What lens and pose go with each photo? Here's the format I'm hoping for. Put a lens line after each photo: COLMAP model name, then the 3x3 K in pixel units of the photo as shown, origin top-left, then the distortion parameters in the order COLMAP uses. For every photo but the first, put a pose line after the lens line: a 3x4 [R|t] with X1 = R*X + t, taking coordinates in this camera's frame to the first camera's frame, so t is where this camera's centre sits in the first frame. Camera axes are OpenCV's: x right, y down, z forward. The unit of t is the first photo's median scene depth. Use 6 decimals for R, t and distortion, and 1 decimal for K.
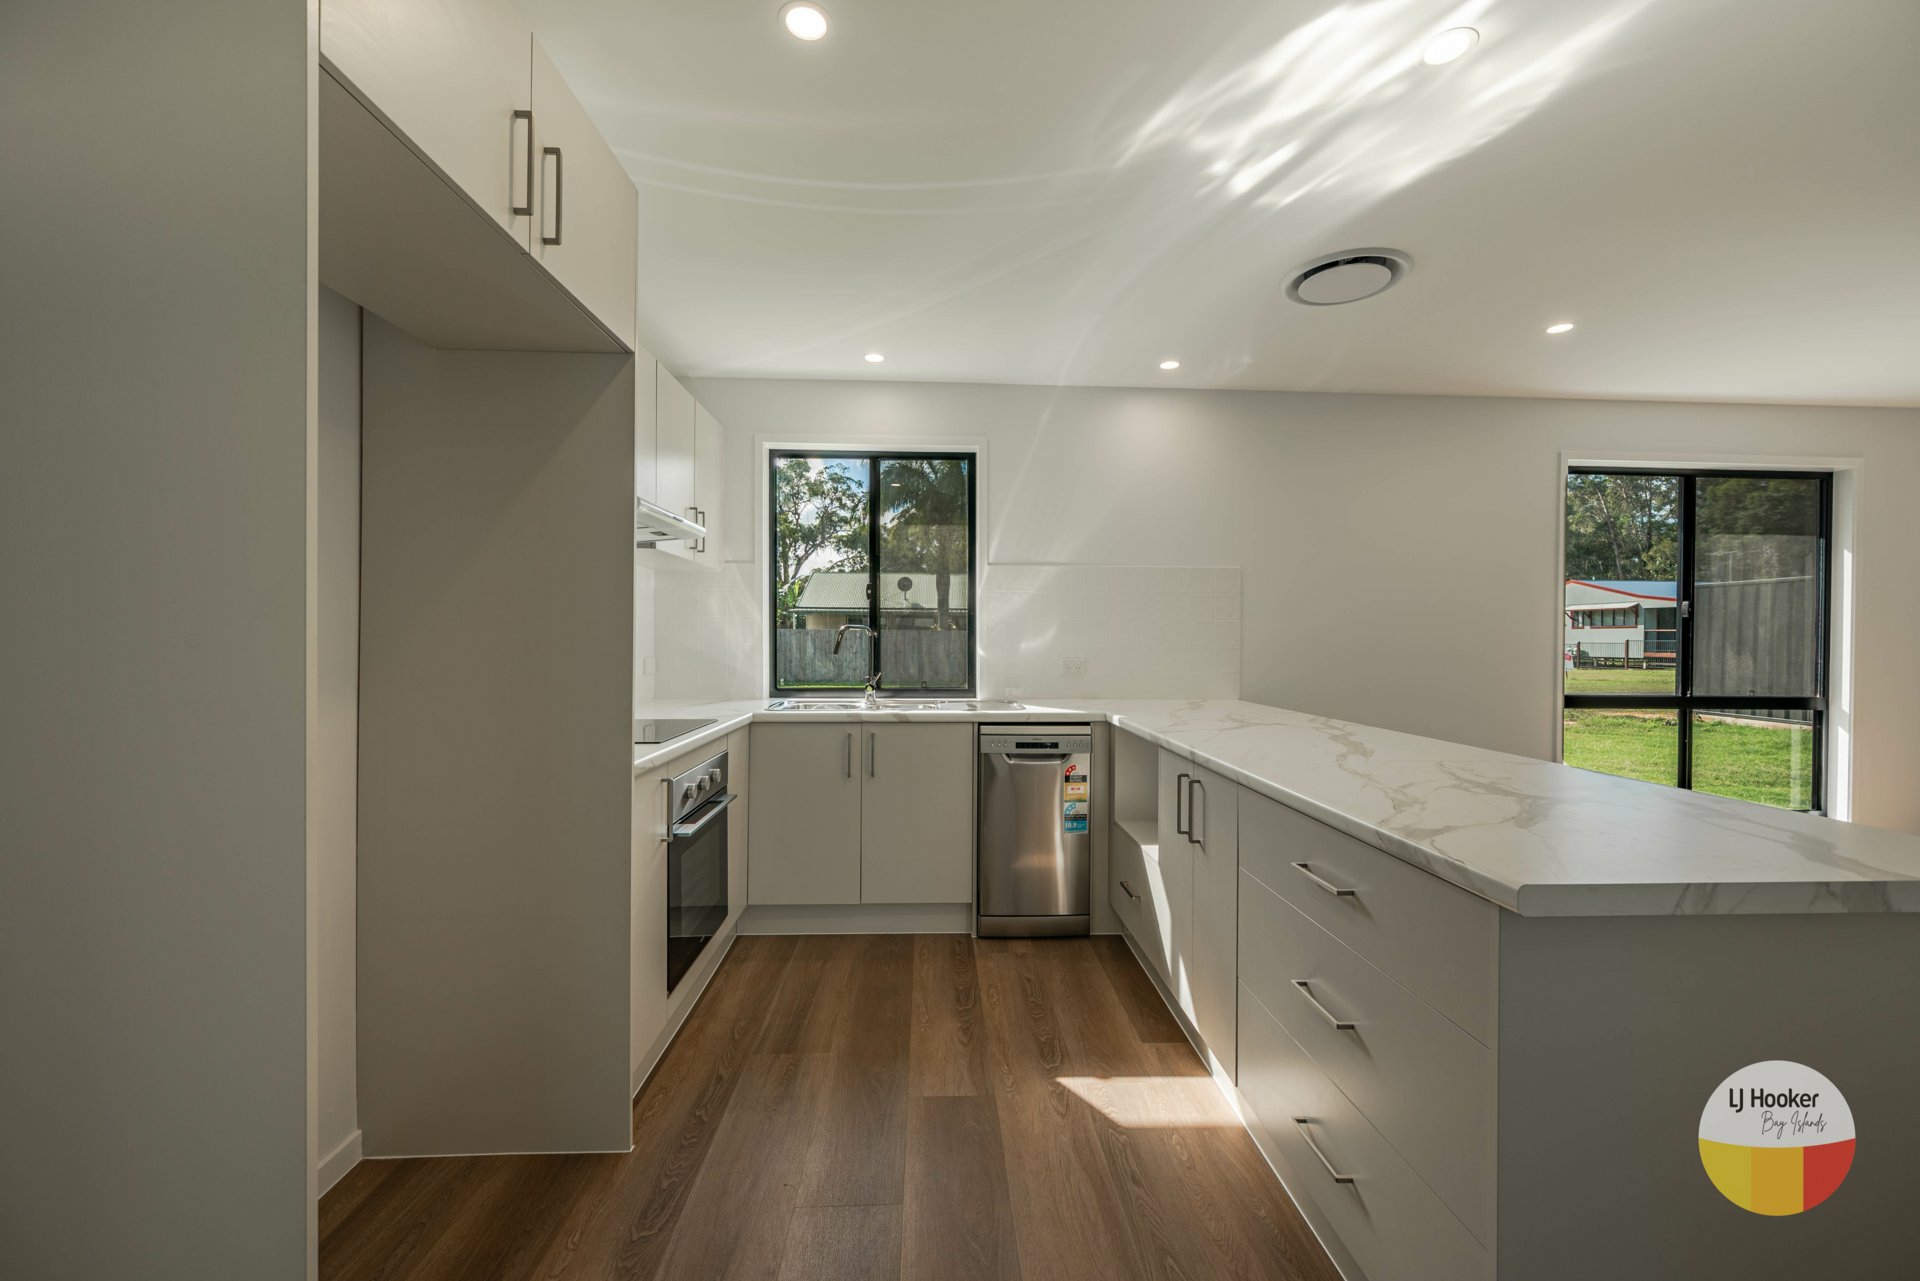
lens RADIAL K [[755.6, 0, 967.0], [0, 755.6, 649.6], [0, 0, 1]] dist [-0.000839, -0.000191]
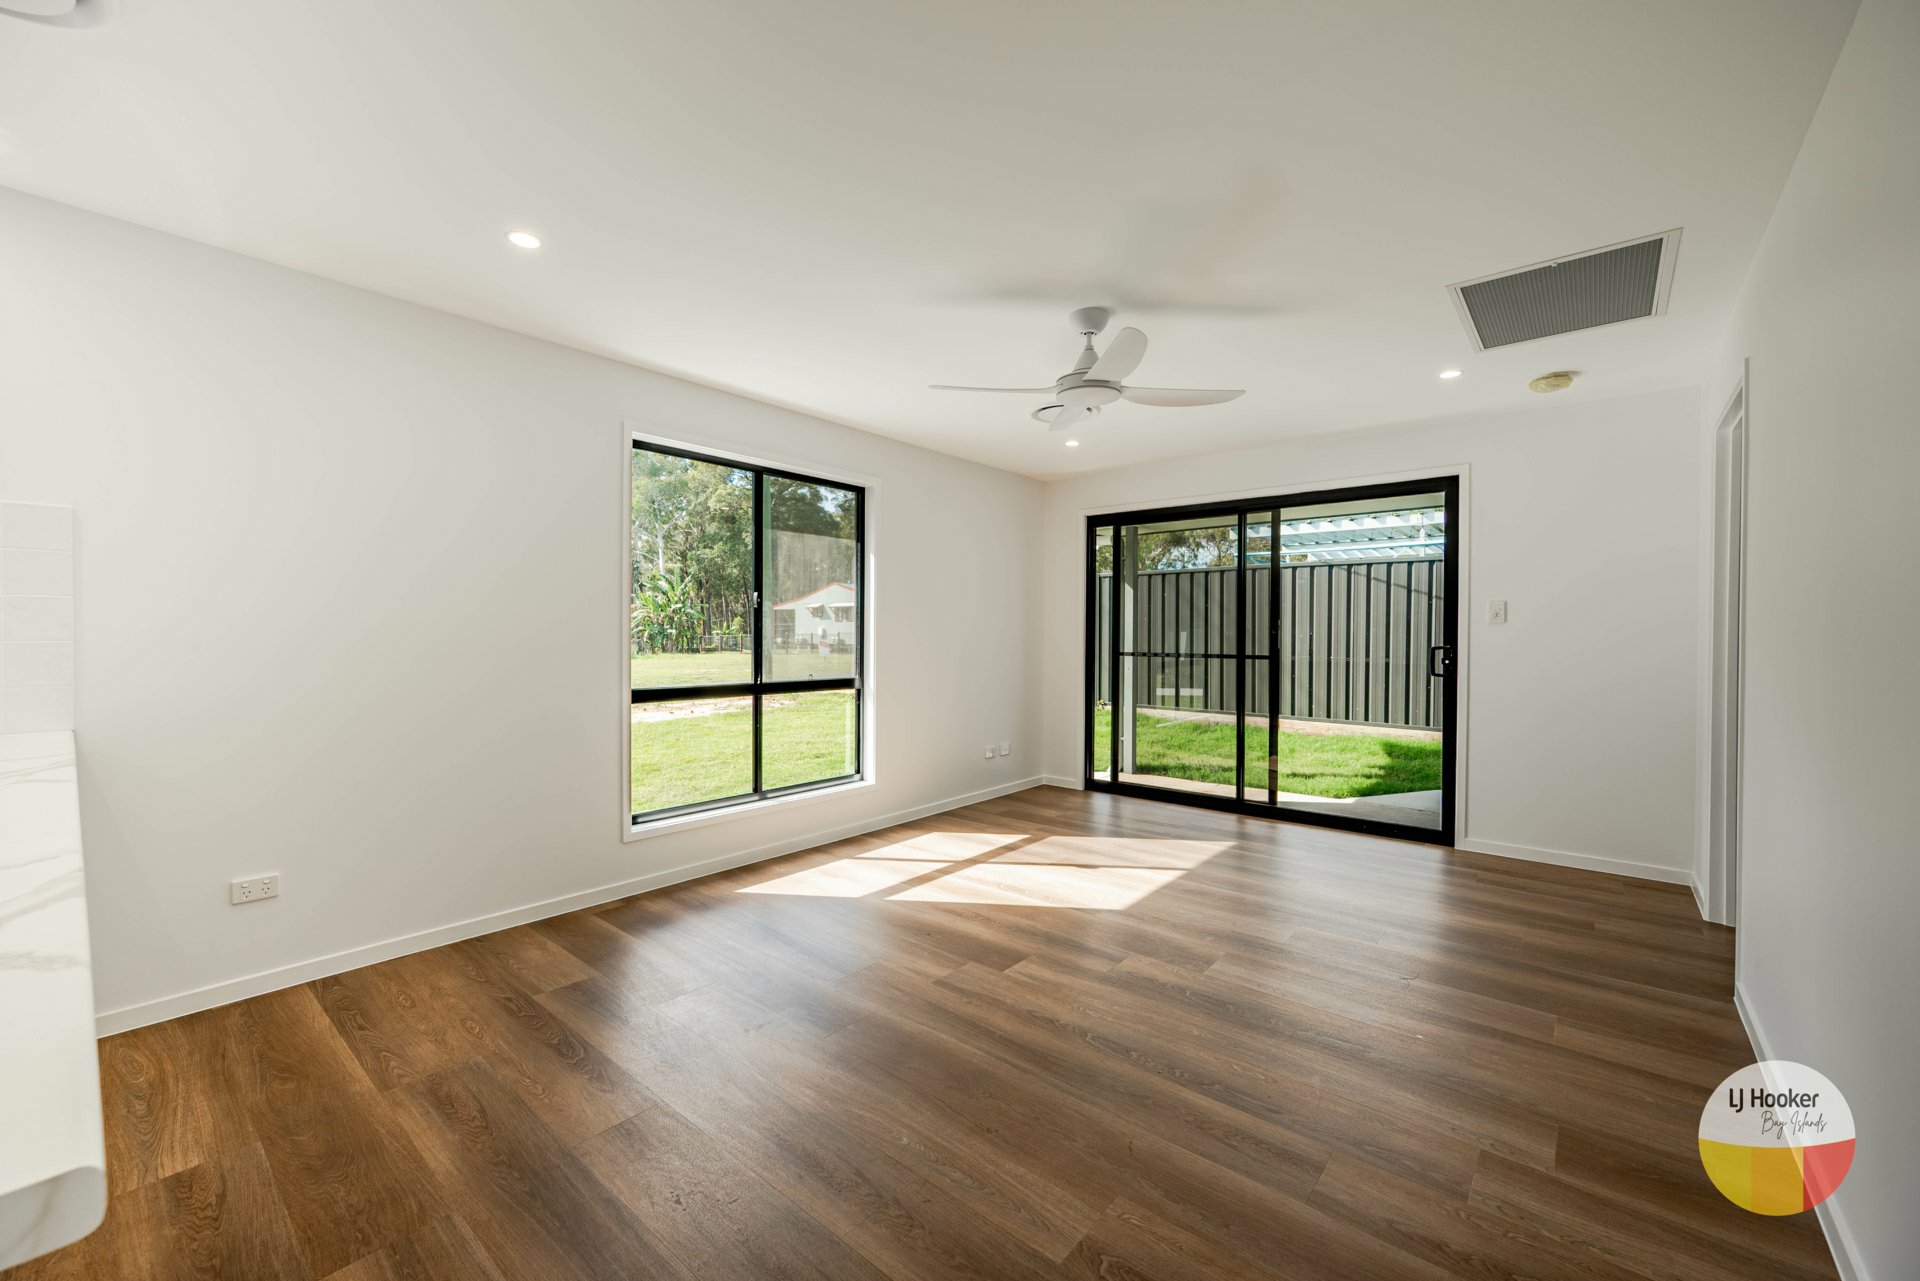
lens RADIAL K [[754.4, 0, 962.2], [0, 754.4, 637.8], [0, 0, 1]] dist [-0.001938, -0.000314]
pose [[0.678655, -0.008193, 0.734412, 0.483384], [0.011574, 0.999933, 0.000459, 0.001659], [-0.734366, 0.008189, 0.678704, 0.102301]]
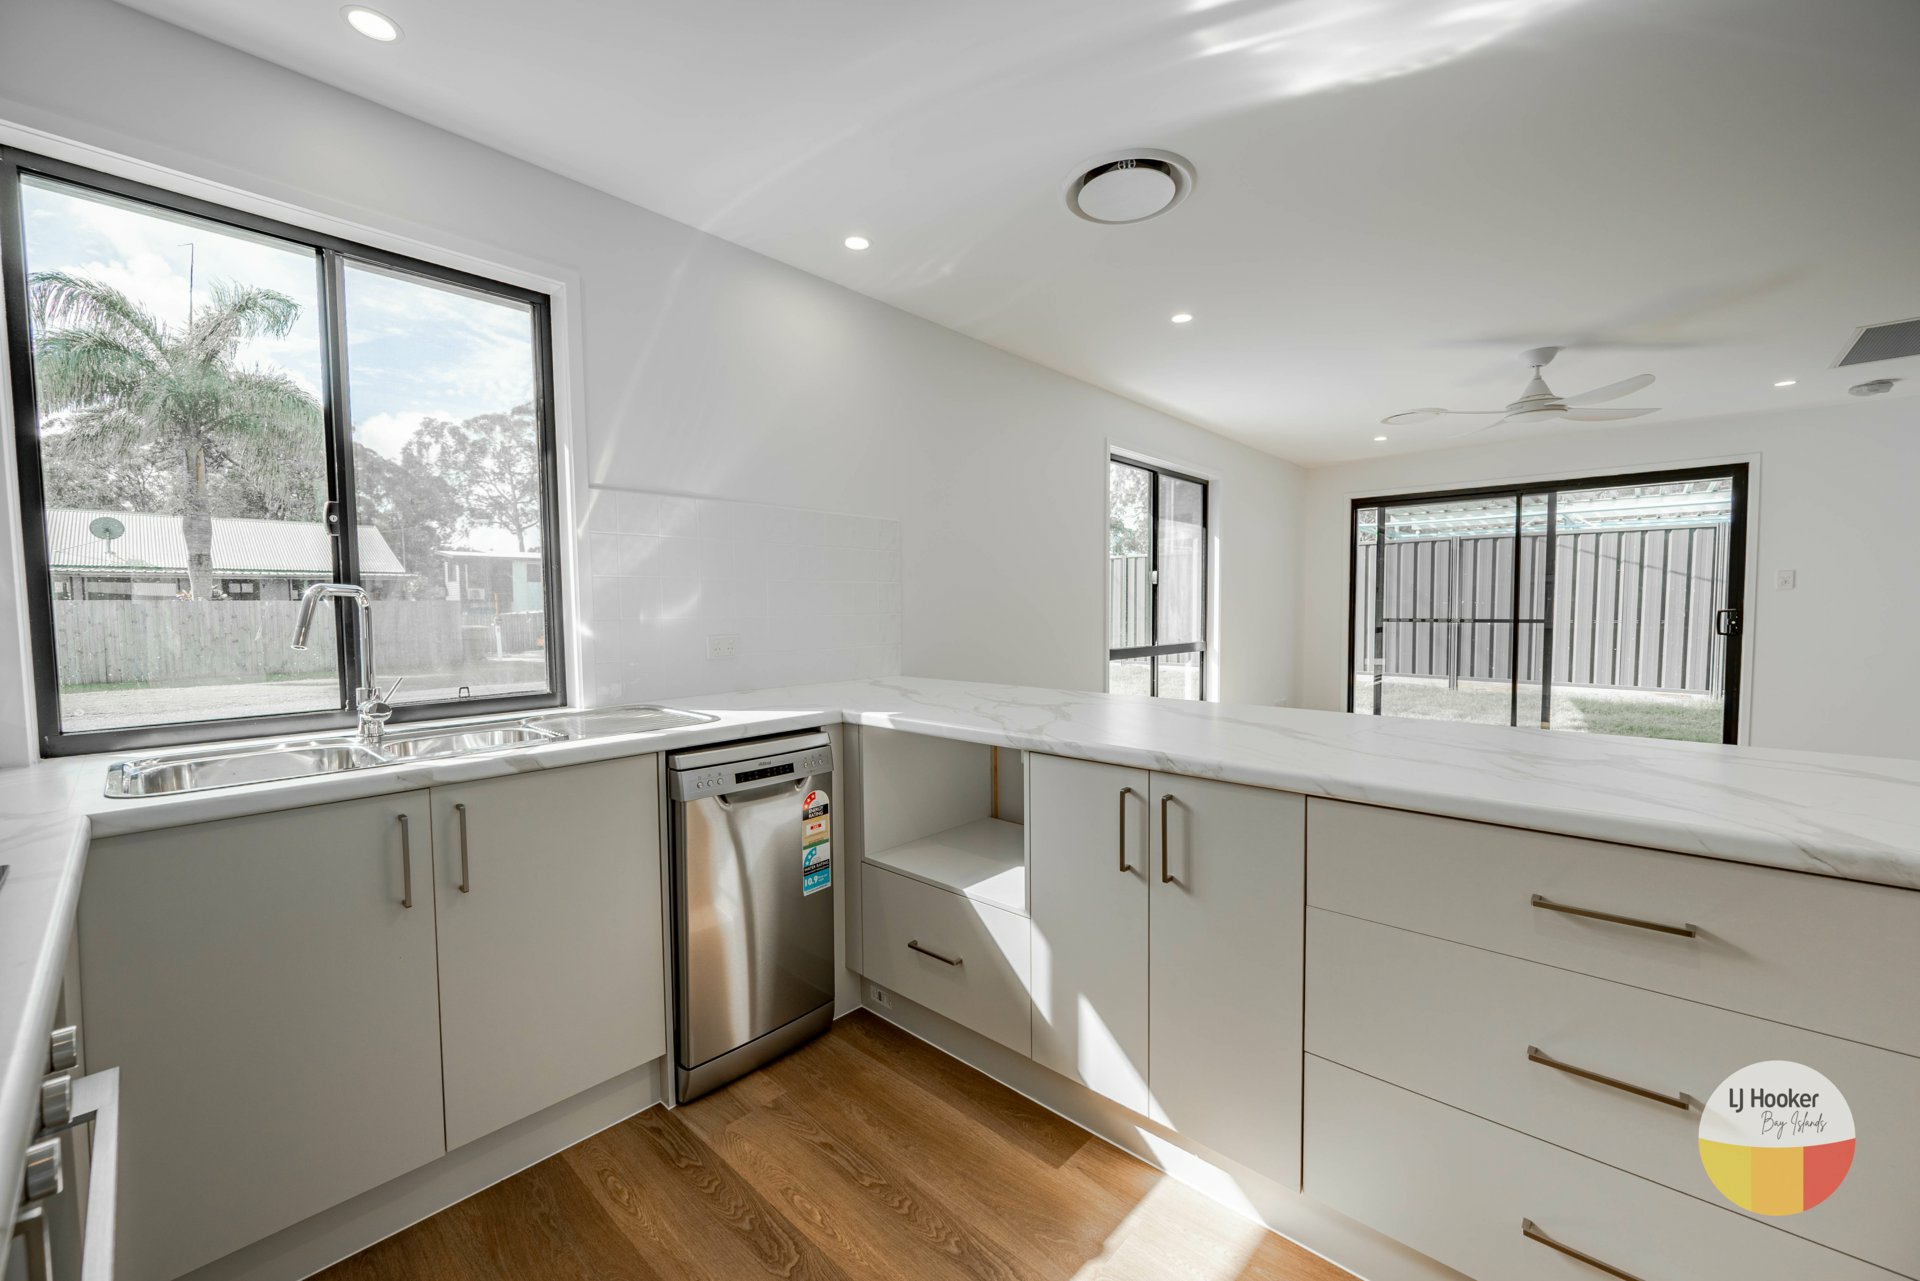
lens RADIAL K [[754.4, 0, 962.2], [0, 754.4, 637.8], [0, 0, 1]] dist [-0.001938, -0.000314]
pose [[0.708093, -0.041747, 0.704884, -0.232000], [0.023141, 0.999087, 0.035925, -0.007731], [-0.705740, -0.009127, 0.708413, 0.416031]]
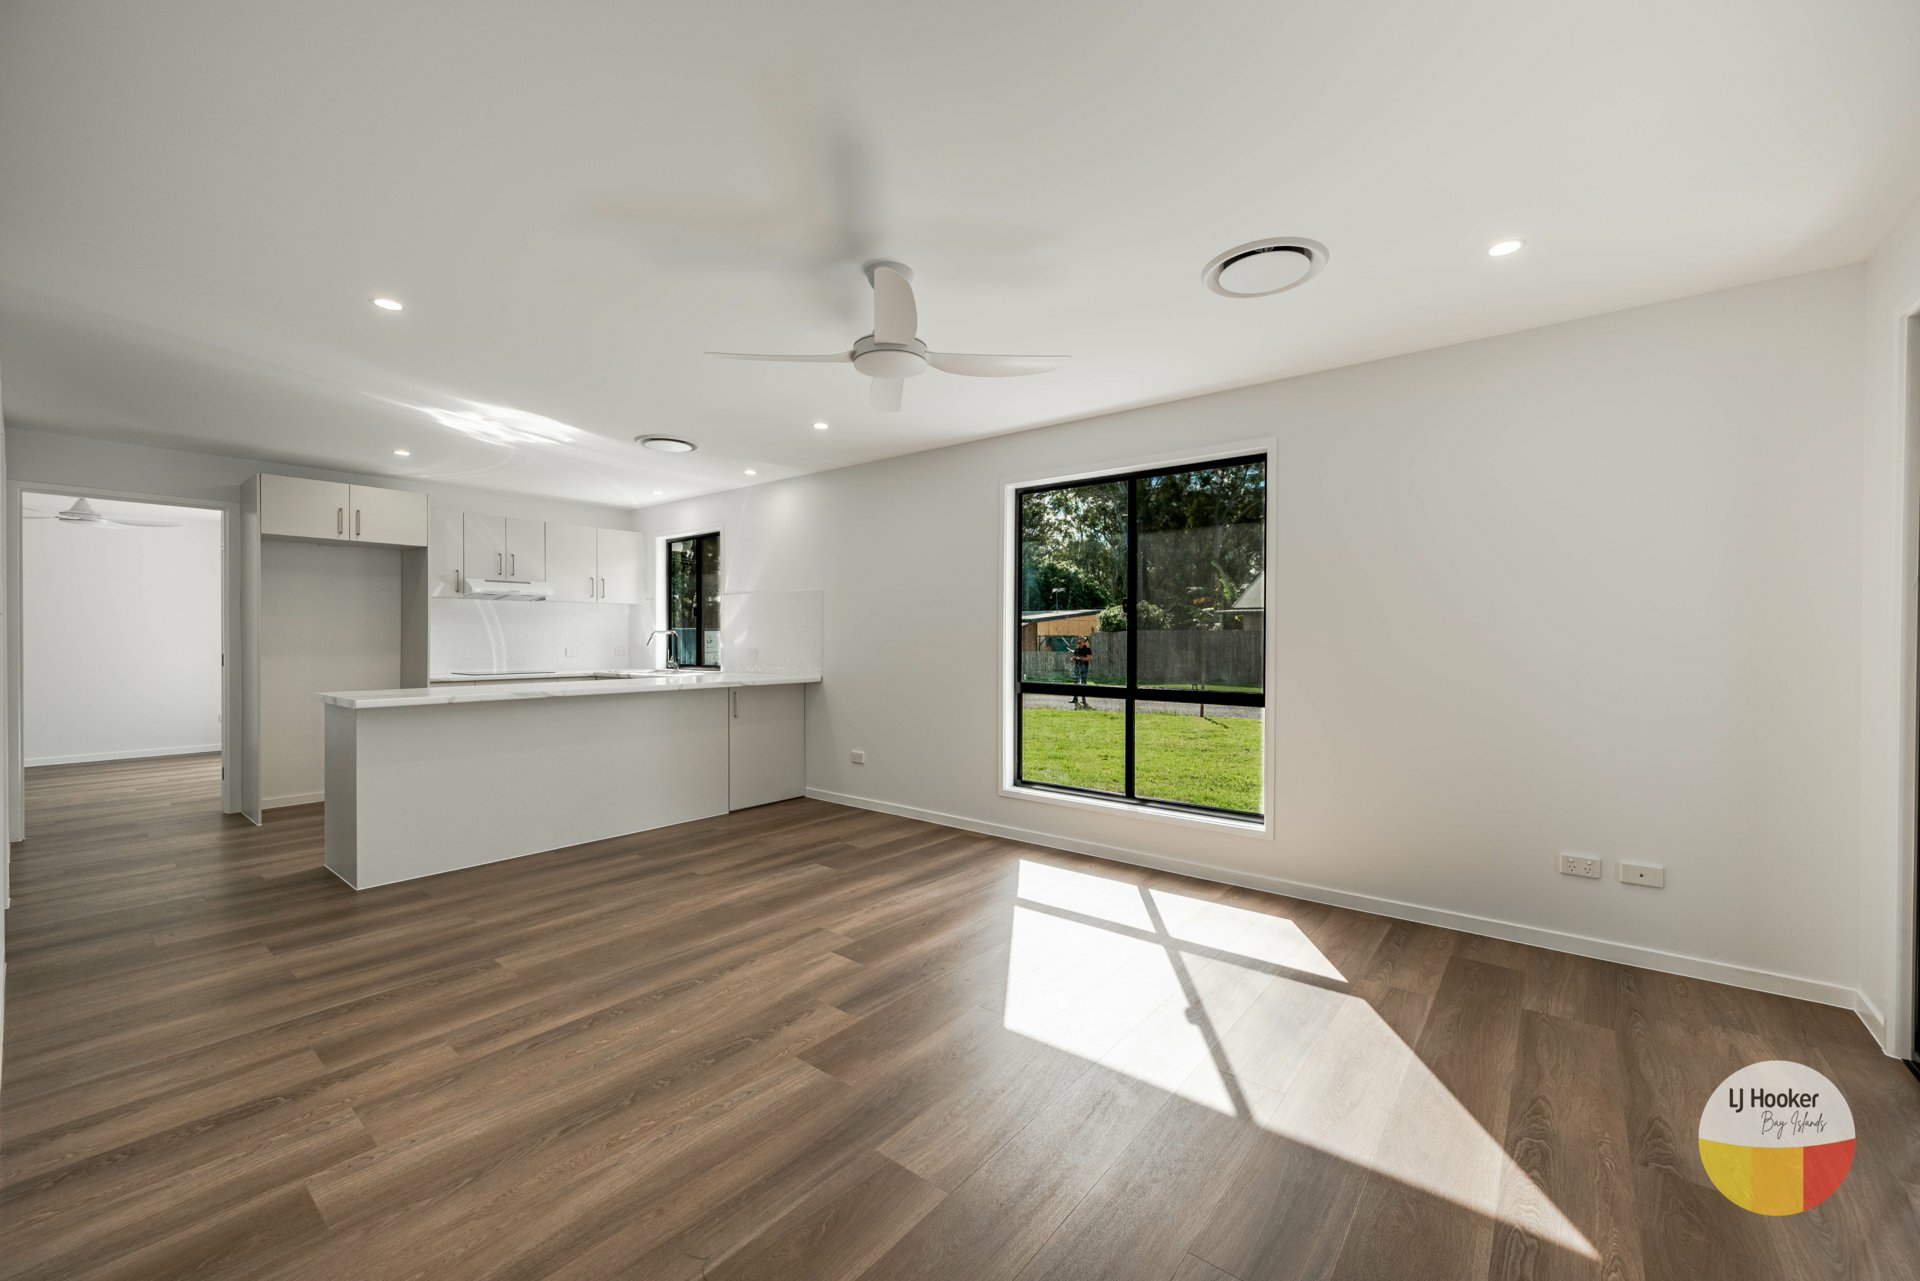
lens RADIAL K [[754.4, 0, 962.2], [0, 754.4, 637.8], [0, 0, 1]] dist [-0.001938, -0.000314]
pose [[0.751155, -0.004449, -0.660111, 1.900012], [-0.007240, 0.999862, -0.014977, 0.011687], [0.660087, 0.016029, 0.751019, 0.060966]]
